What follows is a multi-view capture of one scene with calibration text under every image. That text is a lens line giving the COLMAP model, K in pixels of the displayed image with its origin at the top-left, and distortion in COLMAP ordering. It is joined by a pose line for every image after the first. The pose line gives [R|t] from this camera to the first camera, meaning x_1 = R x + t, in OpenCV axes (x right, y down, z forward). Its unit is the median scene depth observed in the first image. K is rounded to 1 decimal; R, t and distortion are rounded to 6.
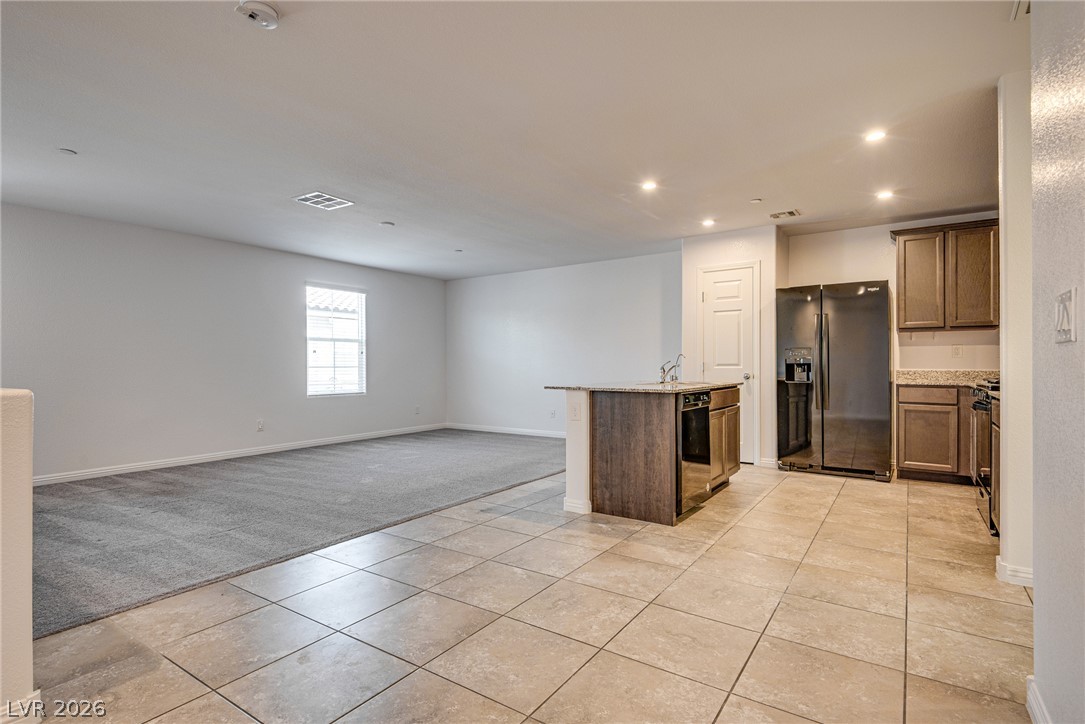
lens RADIAL K [[541.6, 0, 539.2], [0, 541.6, 365.5], [0, 0, 1]] dist [0.016280, -0.007425]
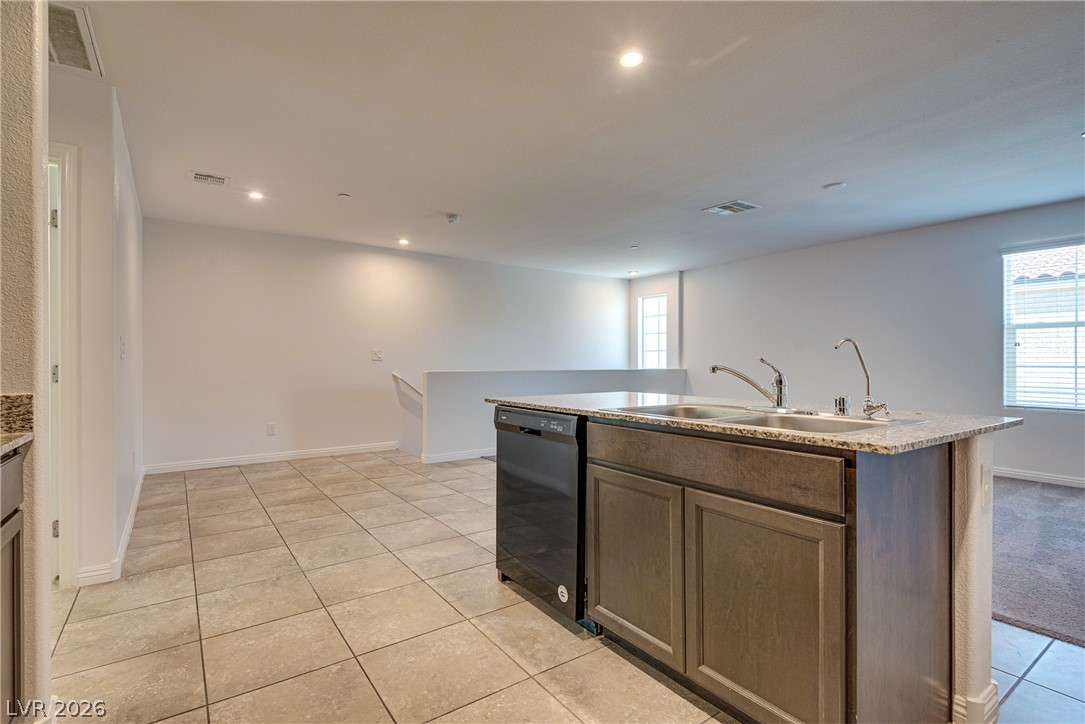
lens RADIAL K [[513.6, 0, 512.9], [0, 513.6, 362.9], [0, 0, 1]] dist [-0.000107, -0.000984]
pose [[-0.379822, 0.005850, -0.925041, 0.641656], [-0.001441, 0.999975, 0.006915, -0.007259], [0.925058, 0.003960, -0.379805, 0.918067]]
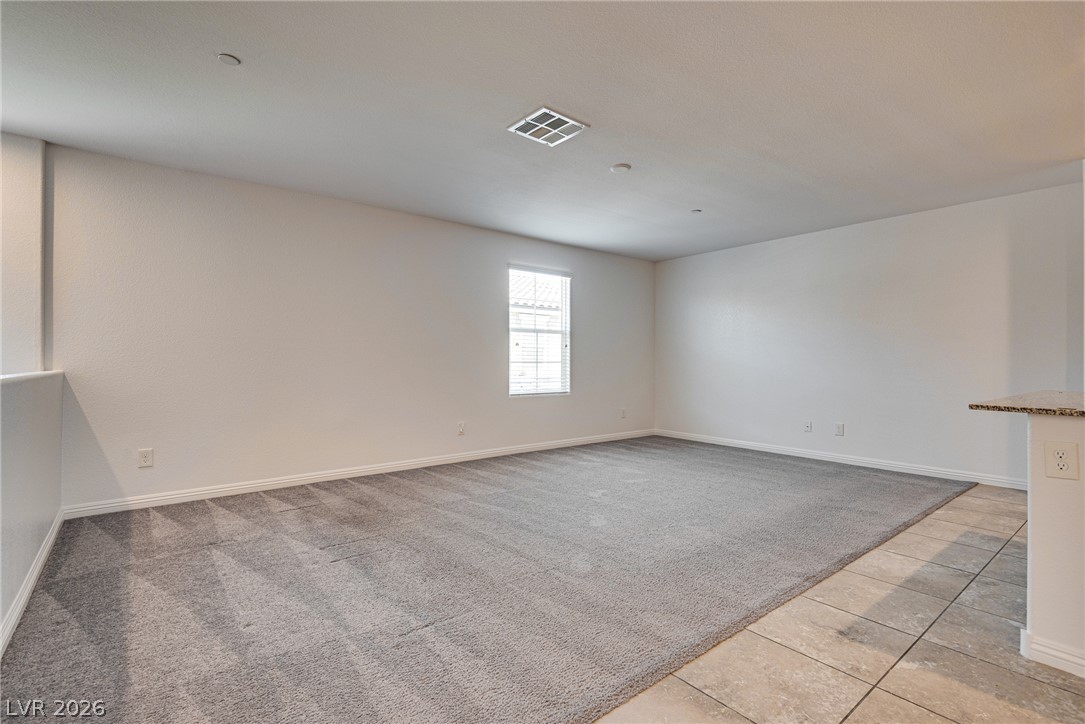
lens RADIAL K [[500.1, 0, 547.4], [0, 500.1, 370.1], [0, 0, 1]] dist [0.012148, -0.004926]
pose [[0.958066, 0.015605, -0.286121, -0.194473], [-0.010635, 0.999764, 0.018918, 0.000276], [0.286349, -0.015082, 0.958007, 0.347856]]
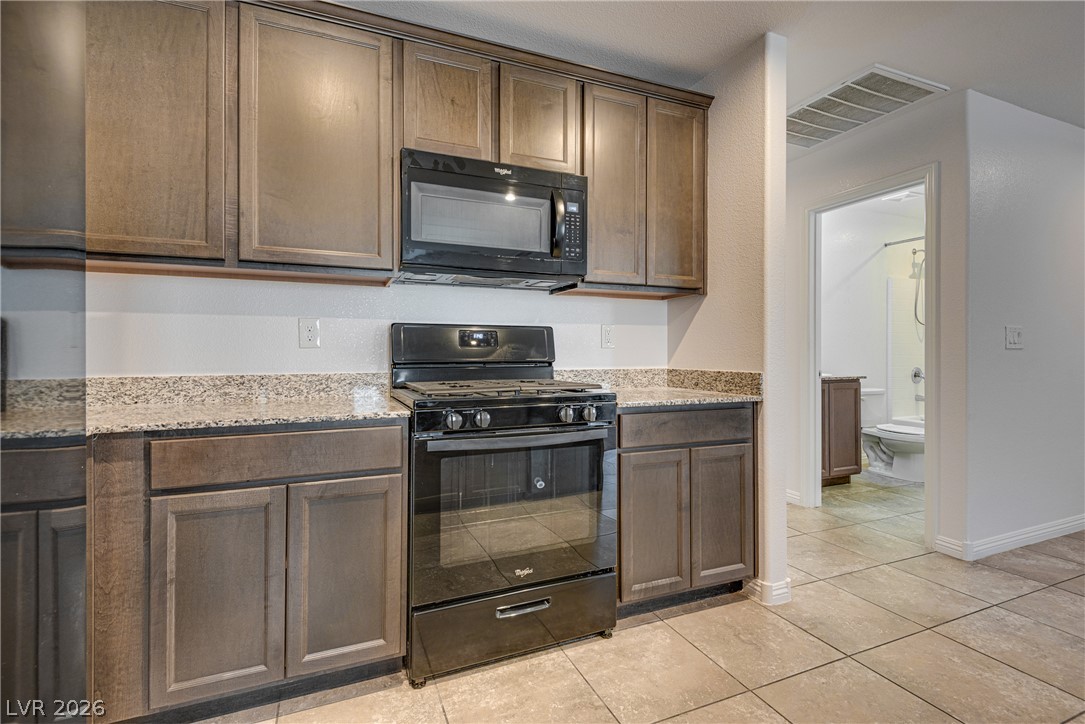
lens RADIAL K [[500.1, 0, 543.3], [0, 500.1, 348.4], [0, 0, 1]] dist [0.012148, -0.004926]
pose [[-0.842887, 0.001875, 0.538087, 0.404207], [0.003024, 0.999995, 0.001253, -0.009874], [-0.538082, 0.002683, -0.842888, 1.038929]]
